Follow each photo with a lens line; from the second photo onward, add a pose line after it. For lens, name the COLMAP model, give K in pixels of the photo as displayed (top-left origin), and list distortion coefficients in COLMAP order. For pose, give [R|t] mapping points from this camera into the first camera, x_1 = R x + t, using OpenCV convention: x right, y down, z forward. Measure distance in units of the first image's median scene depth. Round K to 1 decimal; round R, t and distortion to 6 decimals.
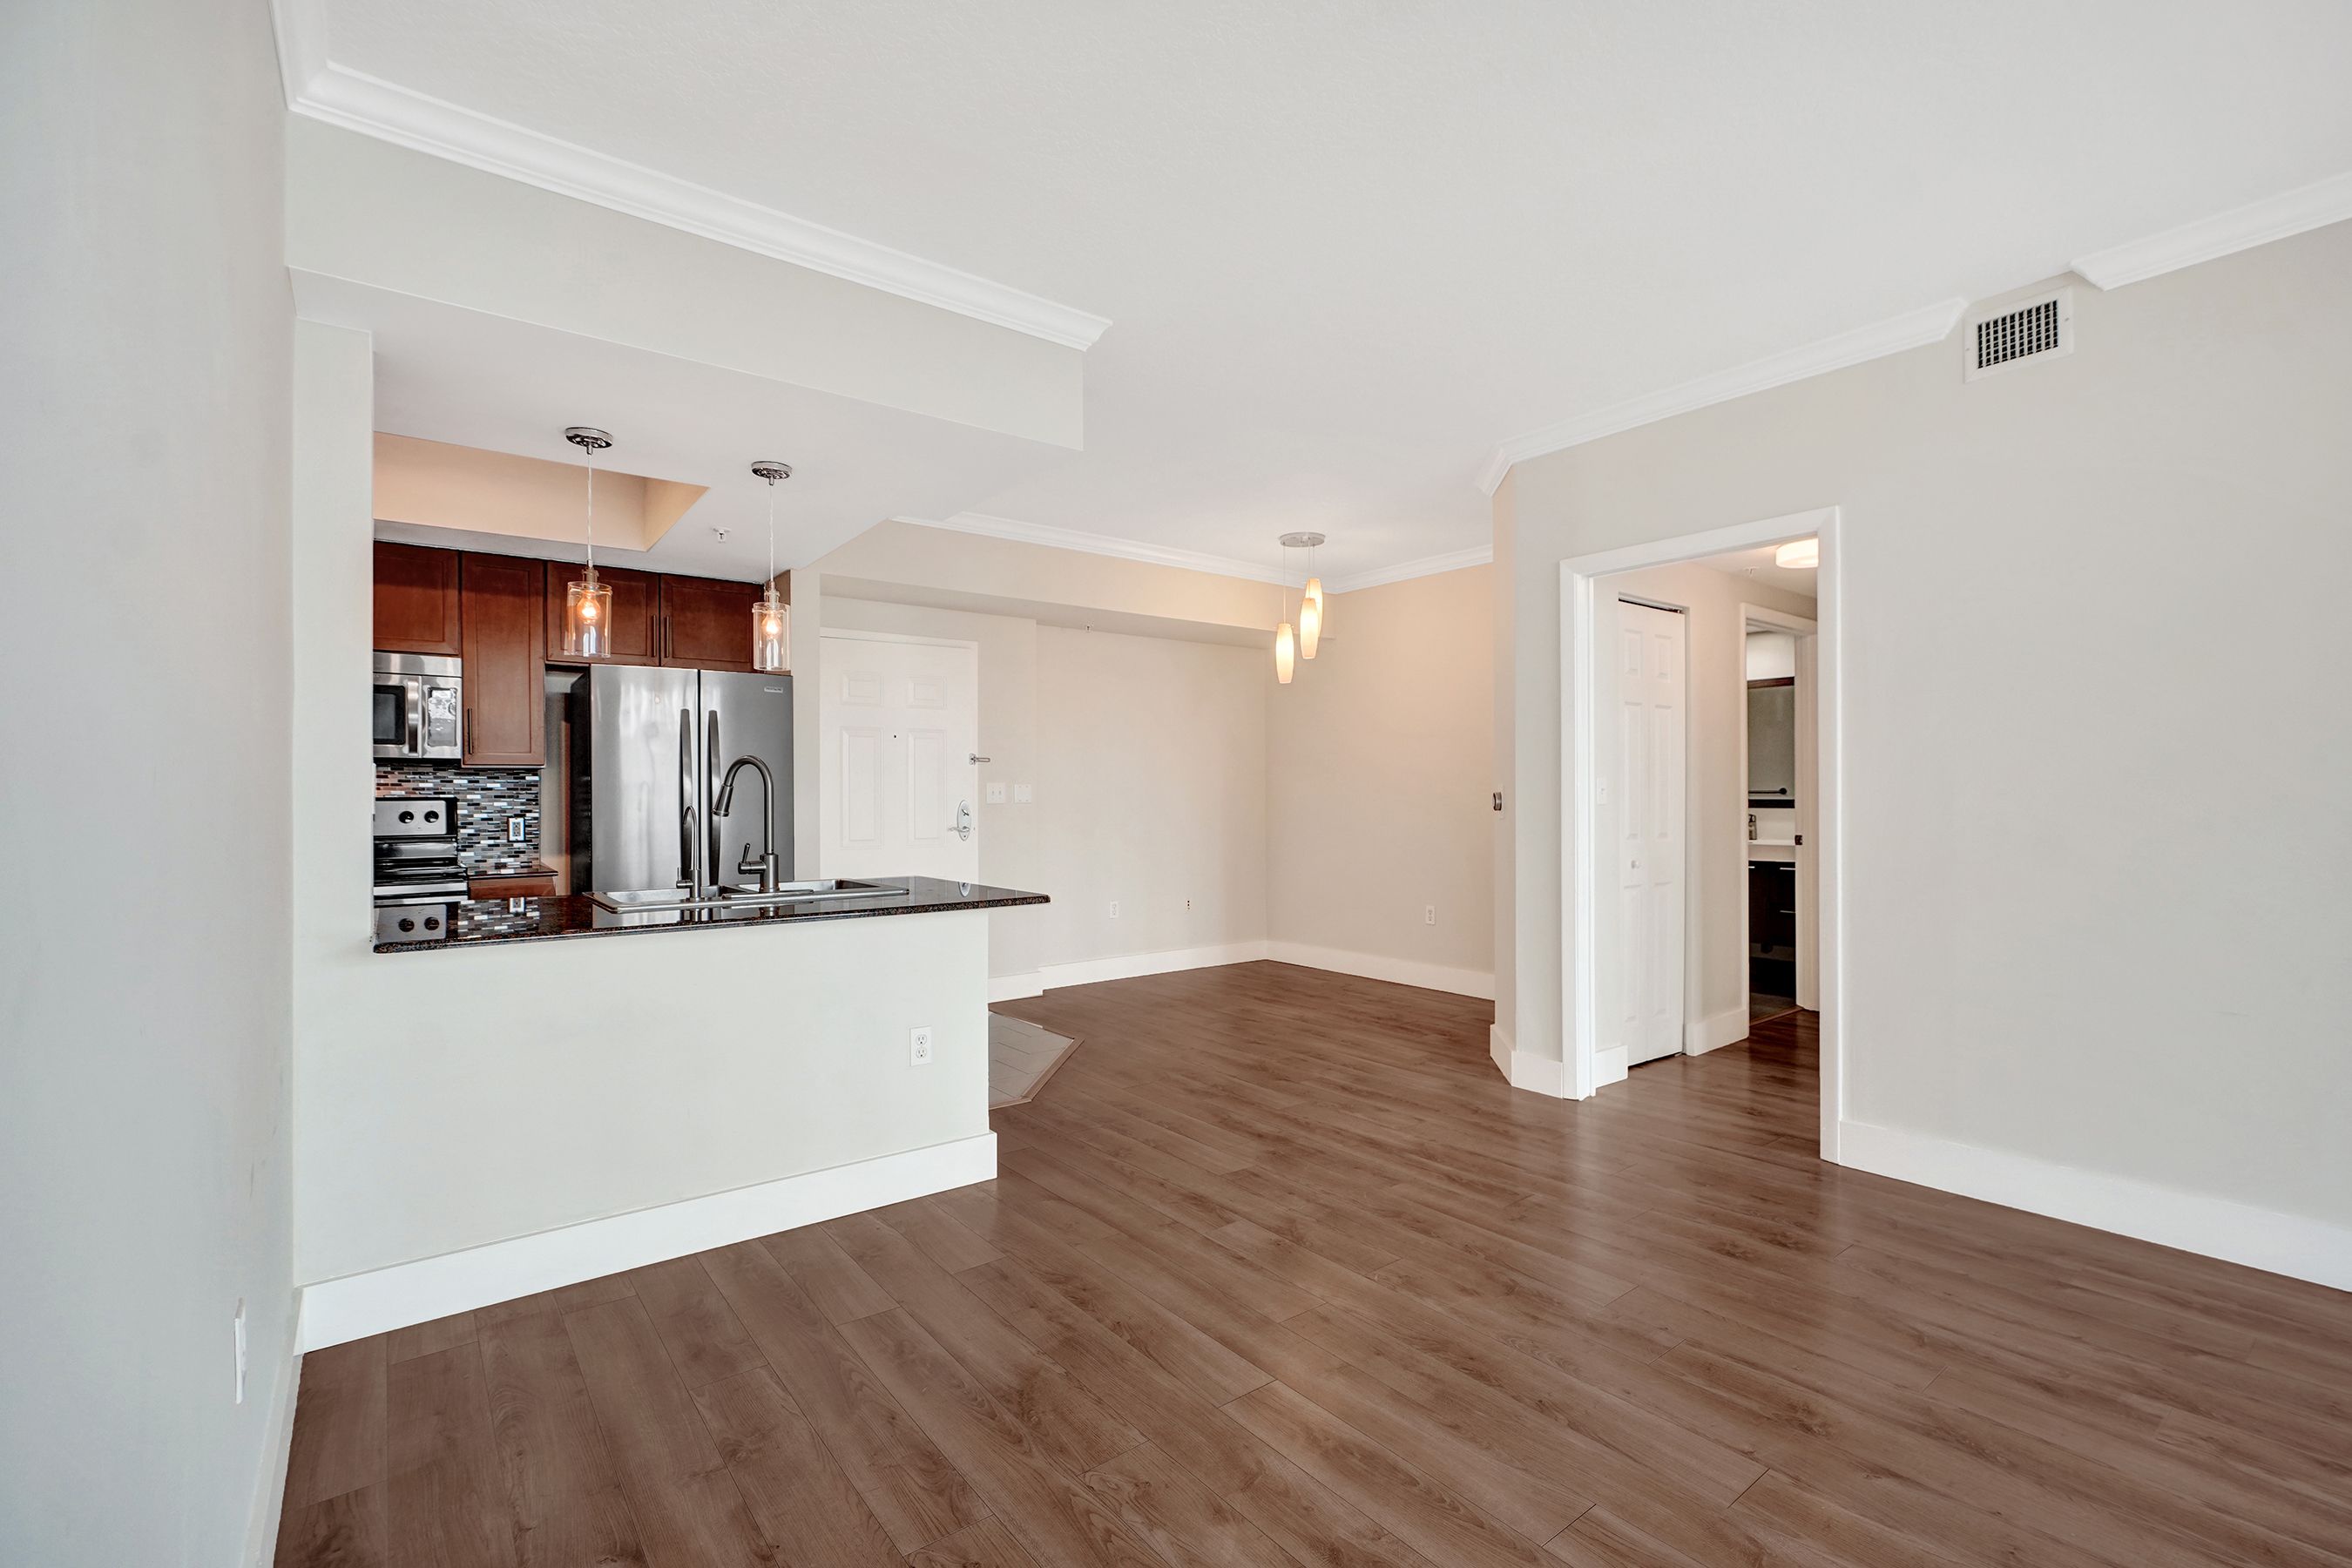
lens RADIAL K [[1047.9, 0, 1181.7], [0, 1047.9, 792.6], [0, 0, 1]] dist [-0.001959, 0.001058]
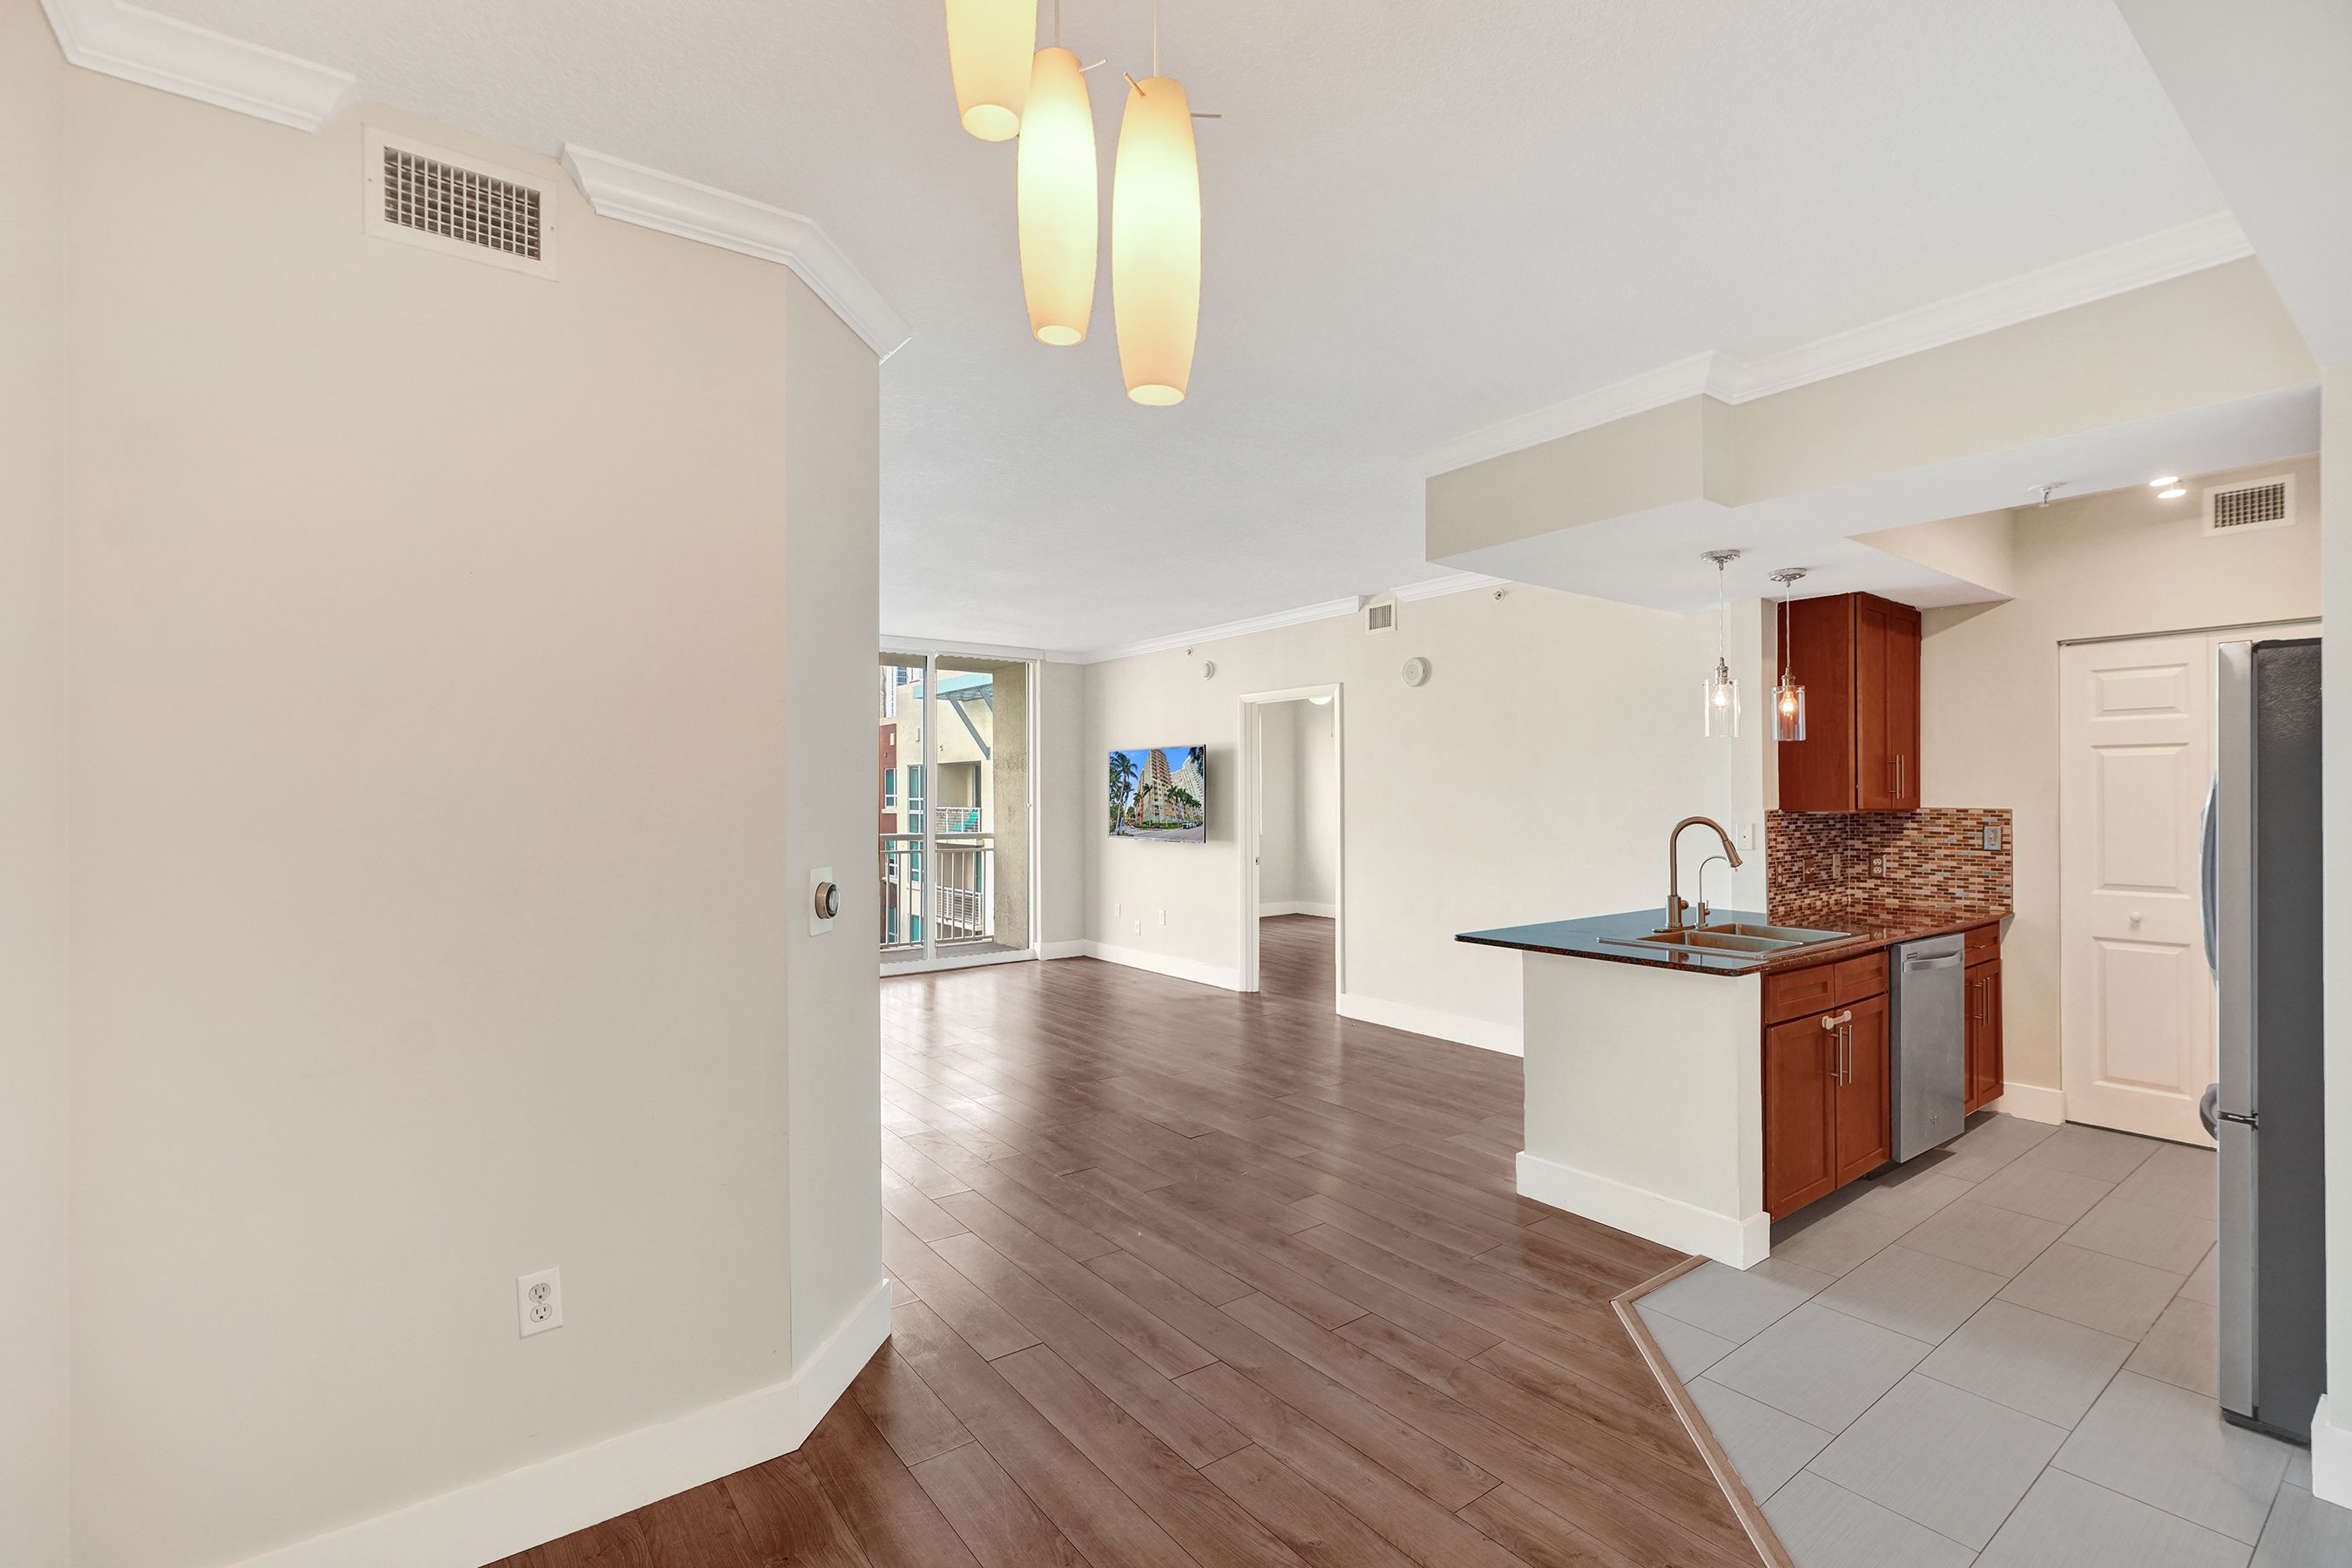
lens RADIAL K [[1047.9, 0, 1174.1], [0, 1047.9, 782.9], [0, 0, 1]] dist [-0.001959, 0.001058]
pose [[-0.999776, 0.004381, 0.020686, 0.214212], [0.004068, 0.999877, -0.015173, -0.075207], [-0.020750, -0.015086, -0.999671, 2.755092]]
